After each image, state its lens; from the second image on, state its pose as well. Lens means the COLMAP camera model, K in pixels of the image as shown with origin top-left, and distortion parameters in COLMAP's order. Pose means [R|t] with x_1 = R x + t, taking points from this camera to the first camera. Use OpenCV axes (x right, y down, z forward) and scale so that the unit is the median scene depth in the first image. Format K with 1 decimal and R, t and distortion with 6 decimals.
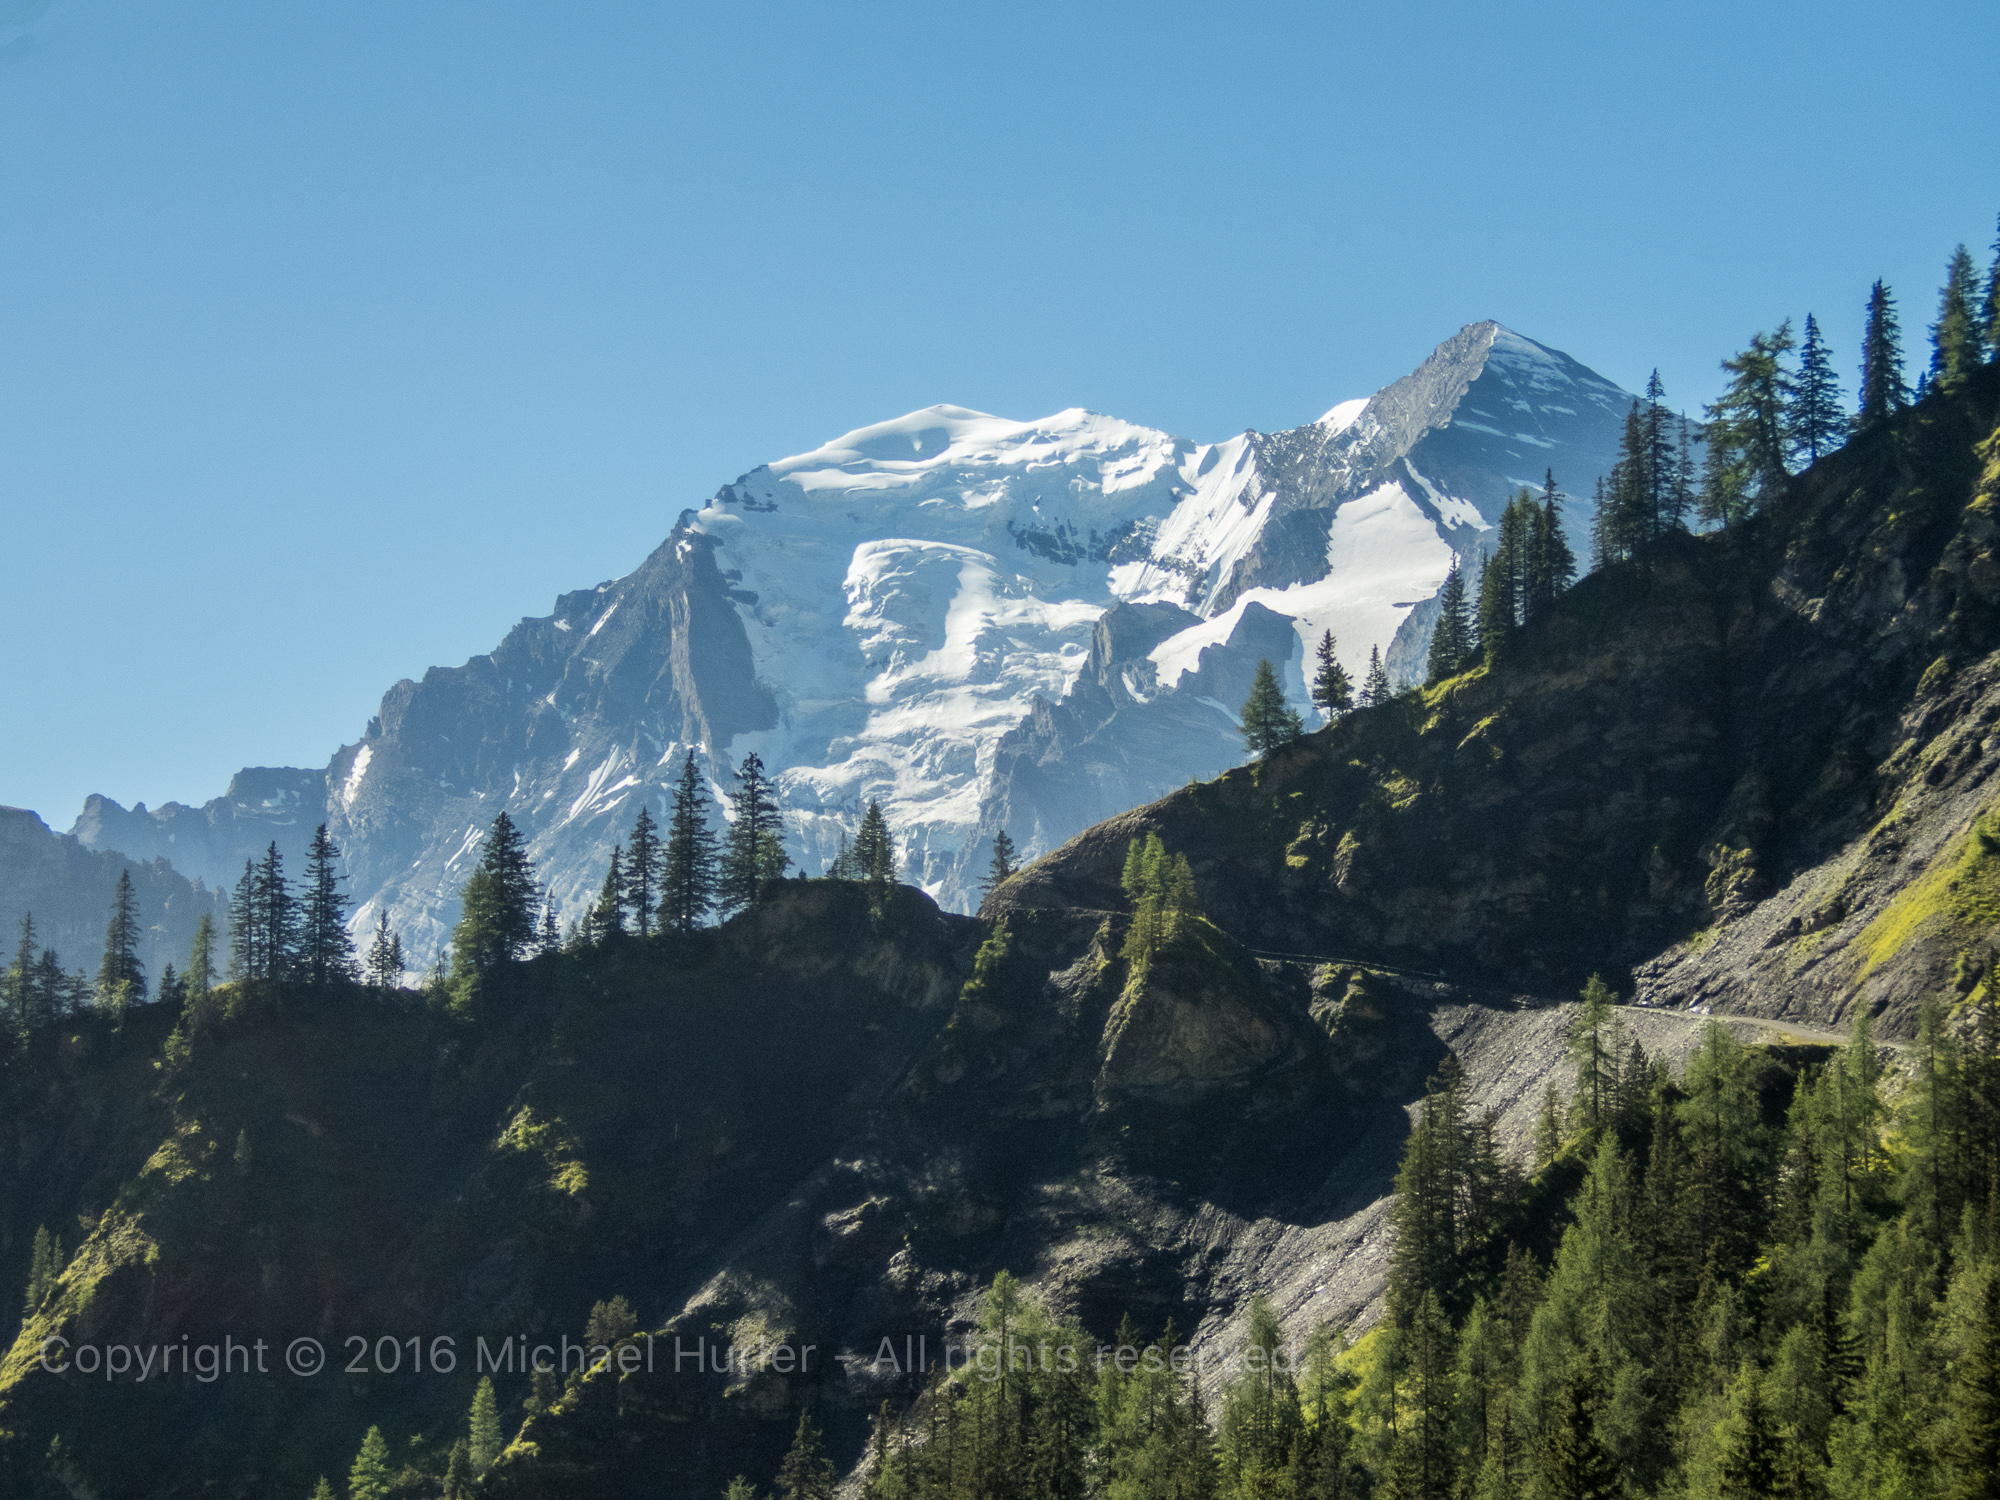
lens RADIAL K [[4467.1, 0, 1077.2], [0, 4467.1, 729.1], [0, 0, 1]] dist [-0.017511, 0.000000]
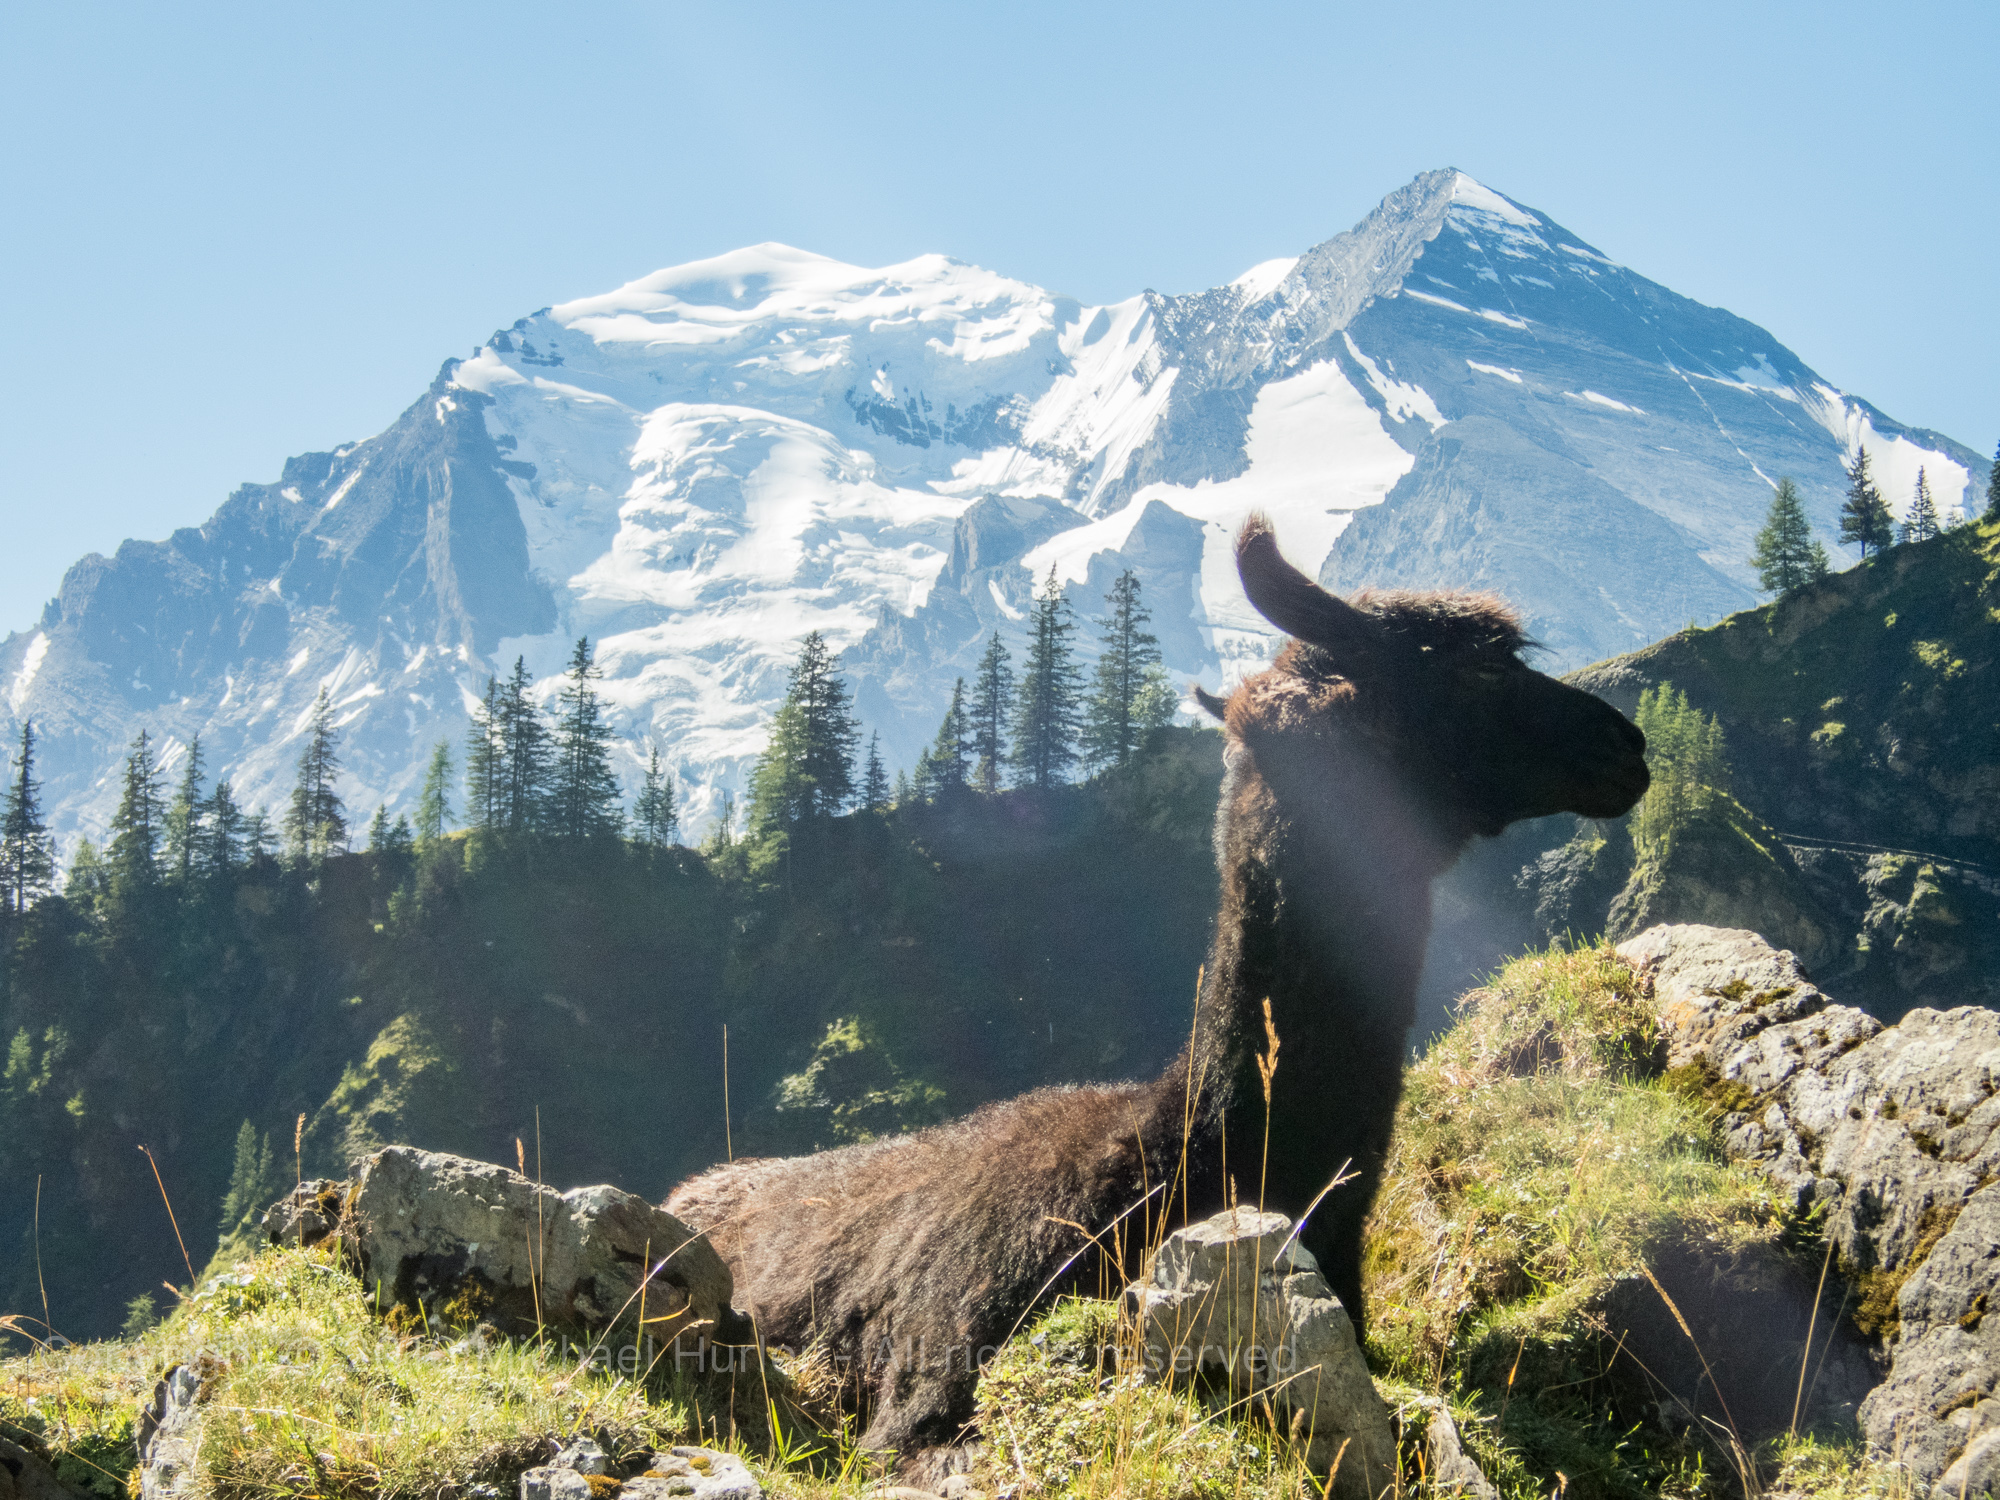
lens RADIAL K [[5492.7, 0, 1001.5], [0, 5492.7, 748.5], [0, 0, 1]] dist [-0.030324, 0.000000]
pose [[0.998843, 0.041125, 0.024913, -0.127664], [-0.041519, 0.999017, 0.015528, 0.024750], [-0.024250, -0.016544, 0.999569, 0.018058]]
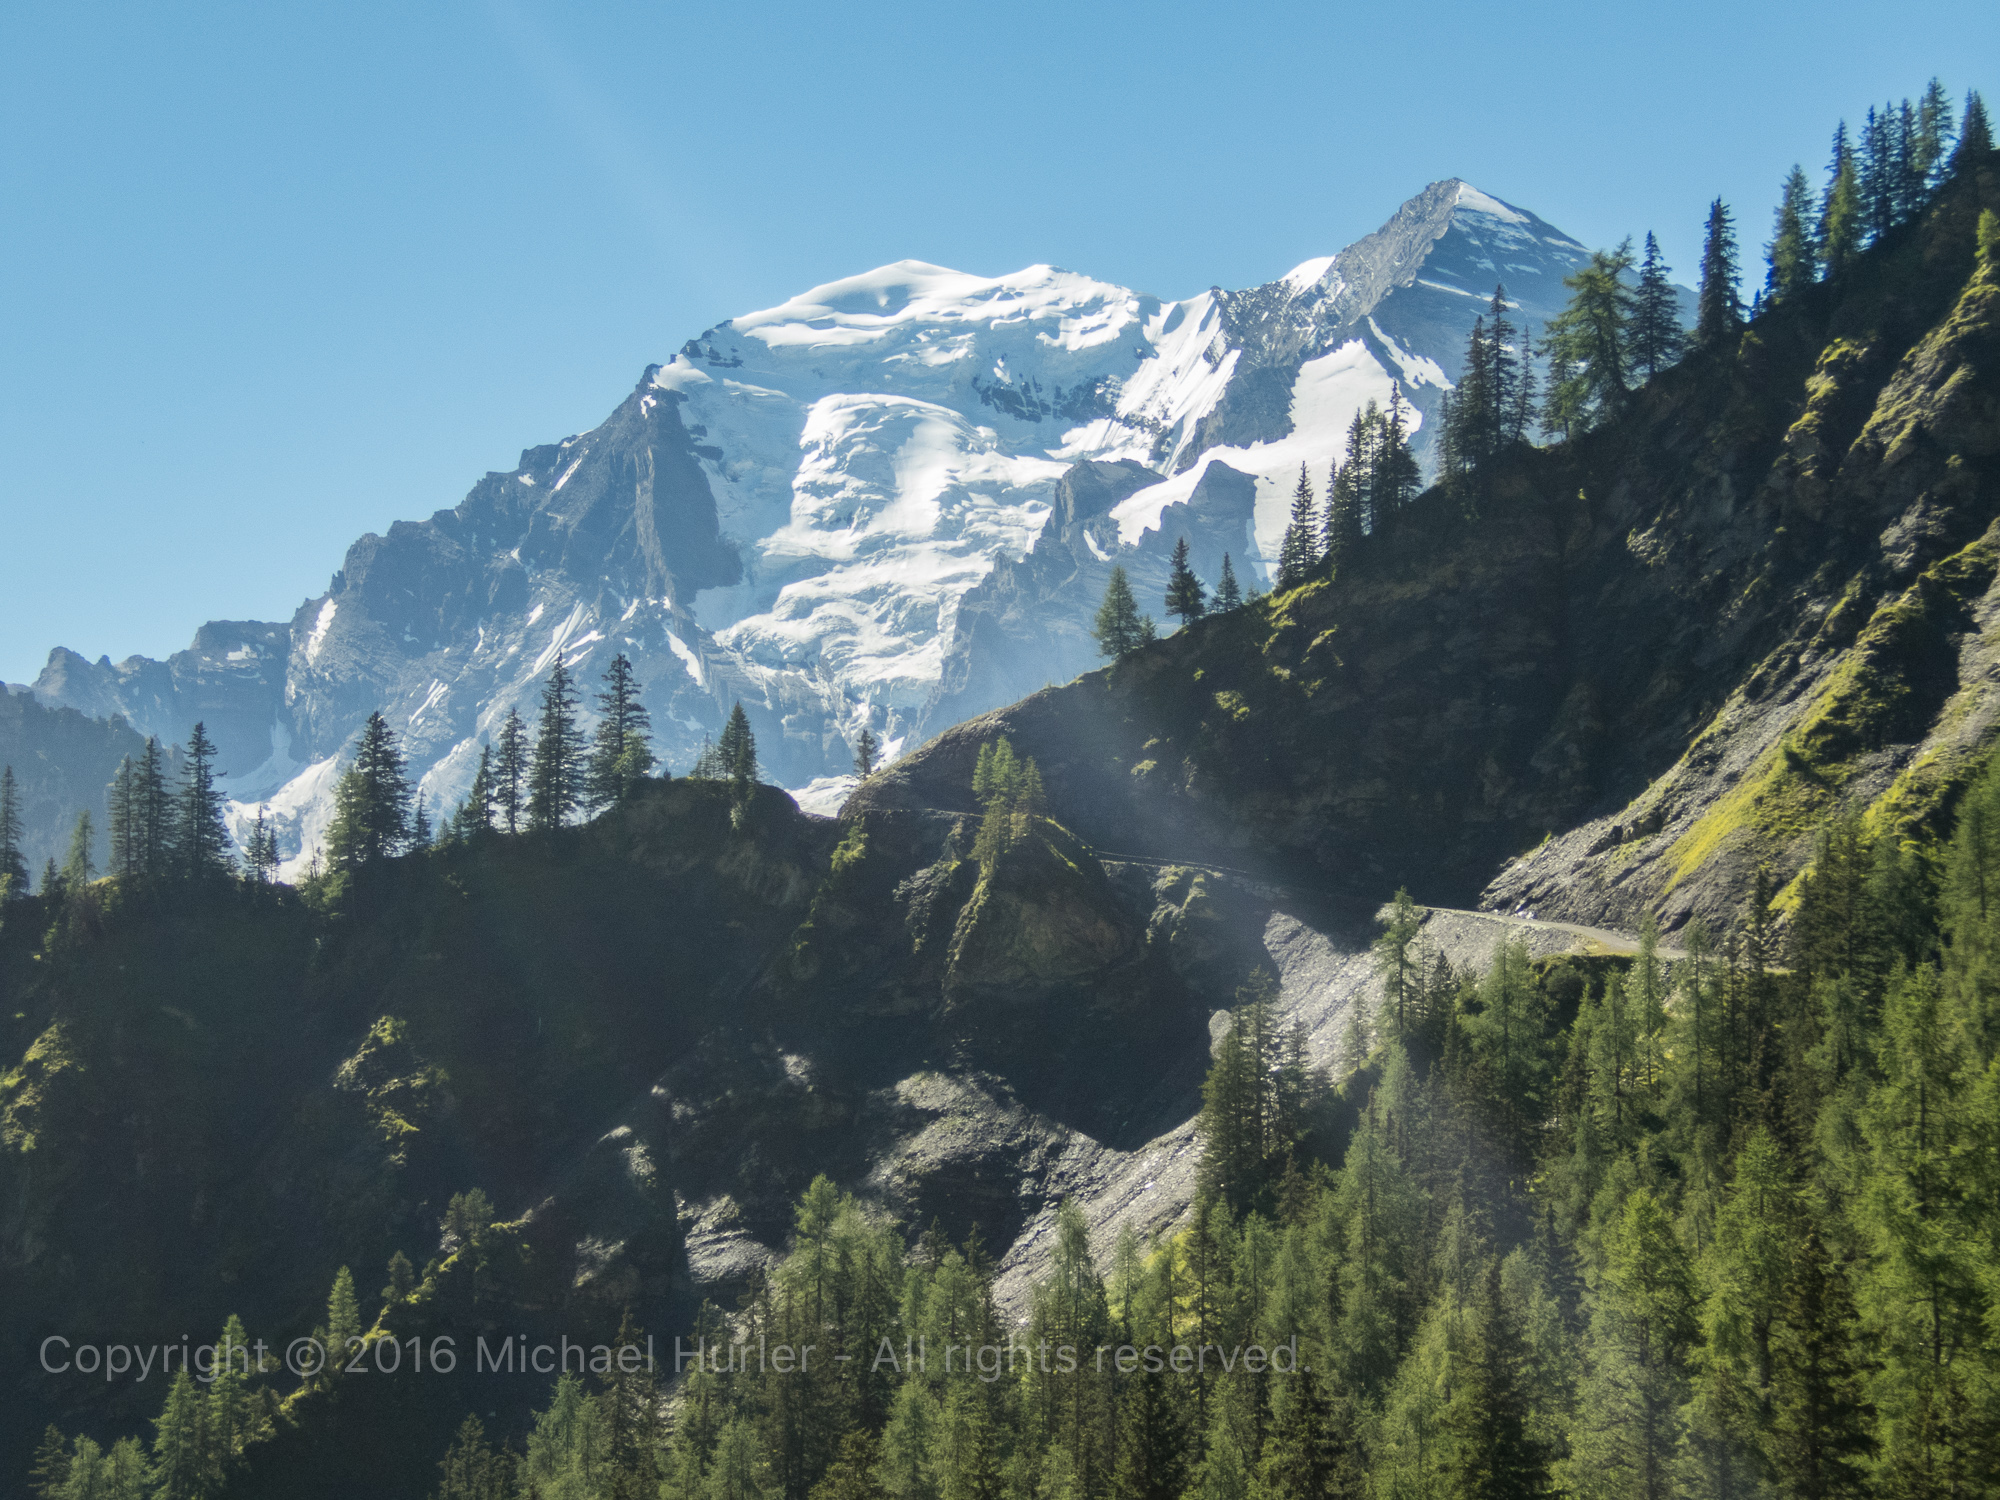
lens RADIAL K [[4467.1, 0, 1081.6], [0, 4467.1, 695.6], [0, 0, 1]] dist [-0.017511, 0.000000]
pose [[0.999968, 0.003668, 0.007061, 0.027819], [-0.003847, 0.999668, 0.025497, -0.012657], [-0.006965, -0.025523, 0.999650, -0.025960]]
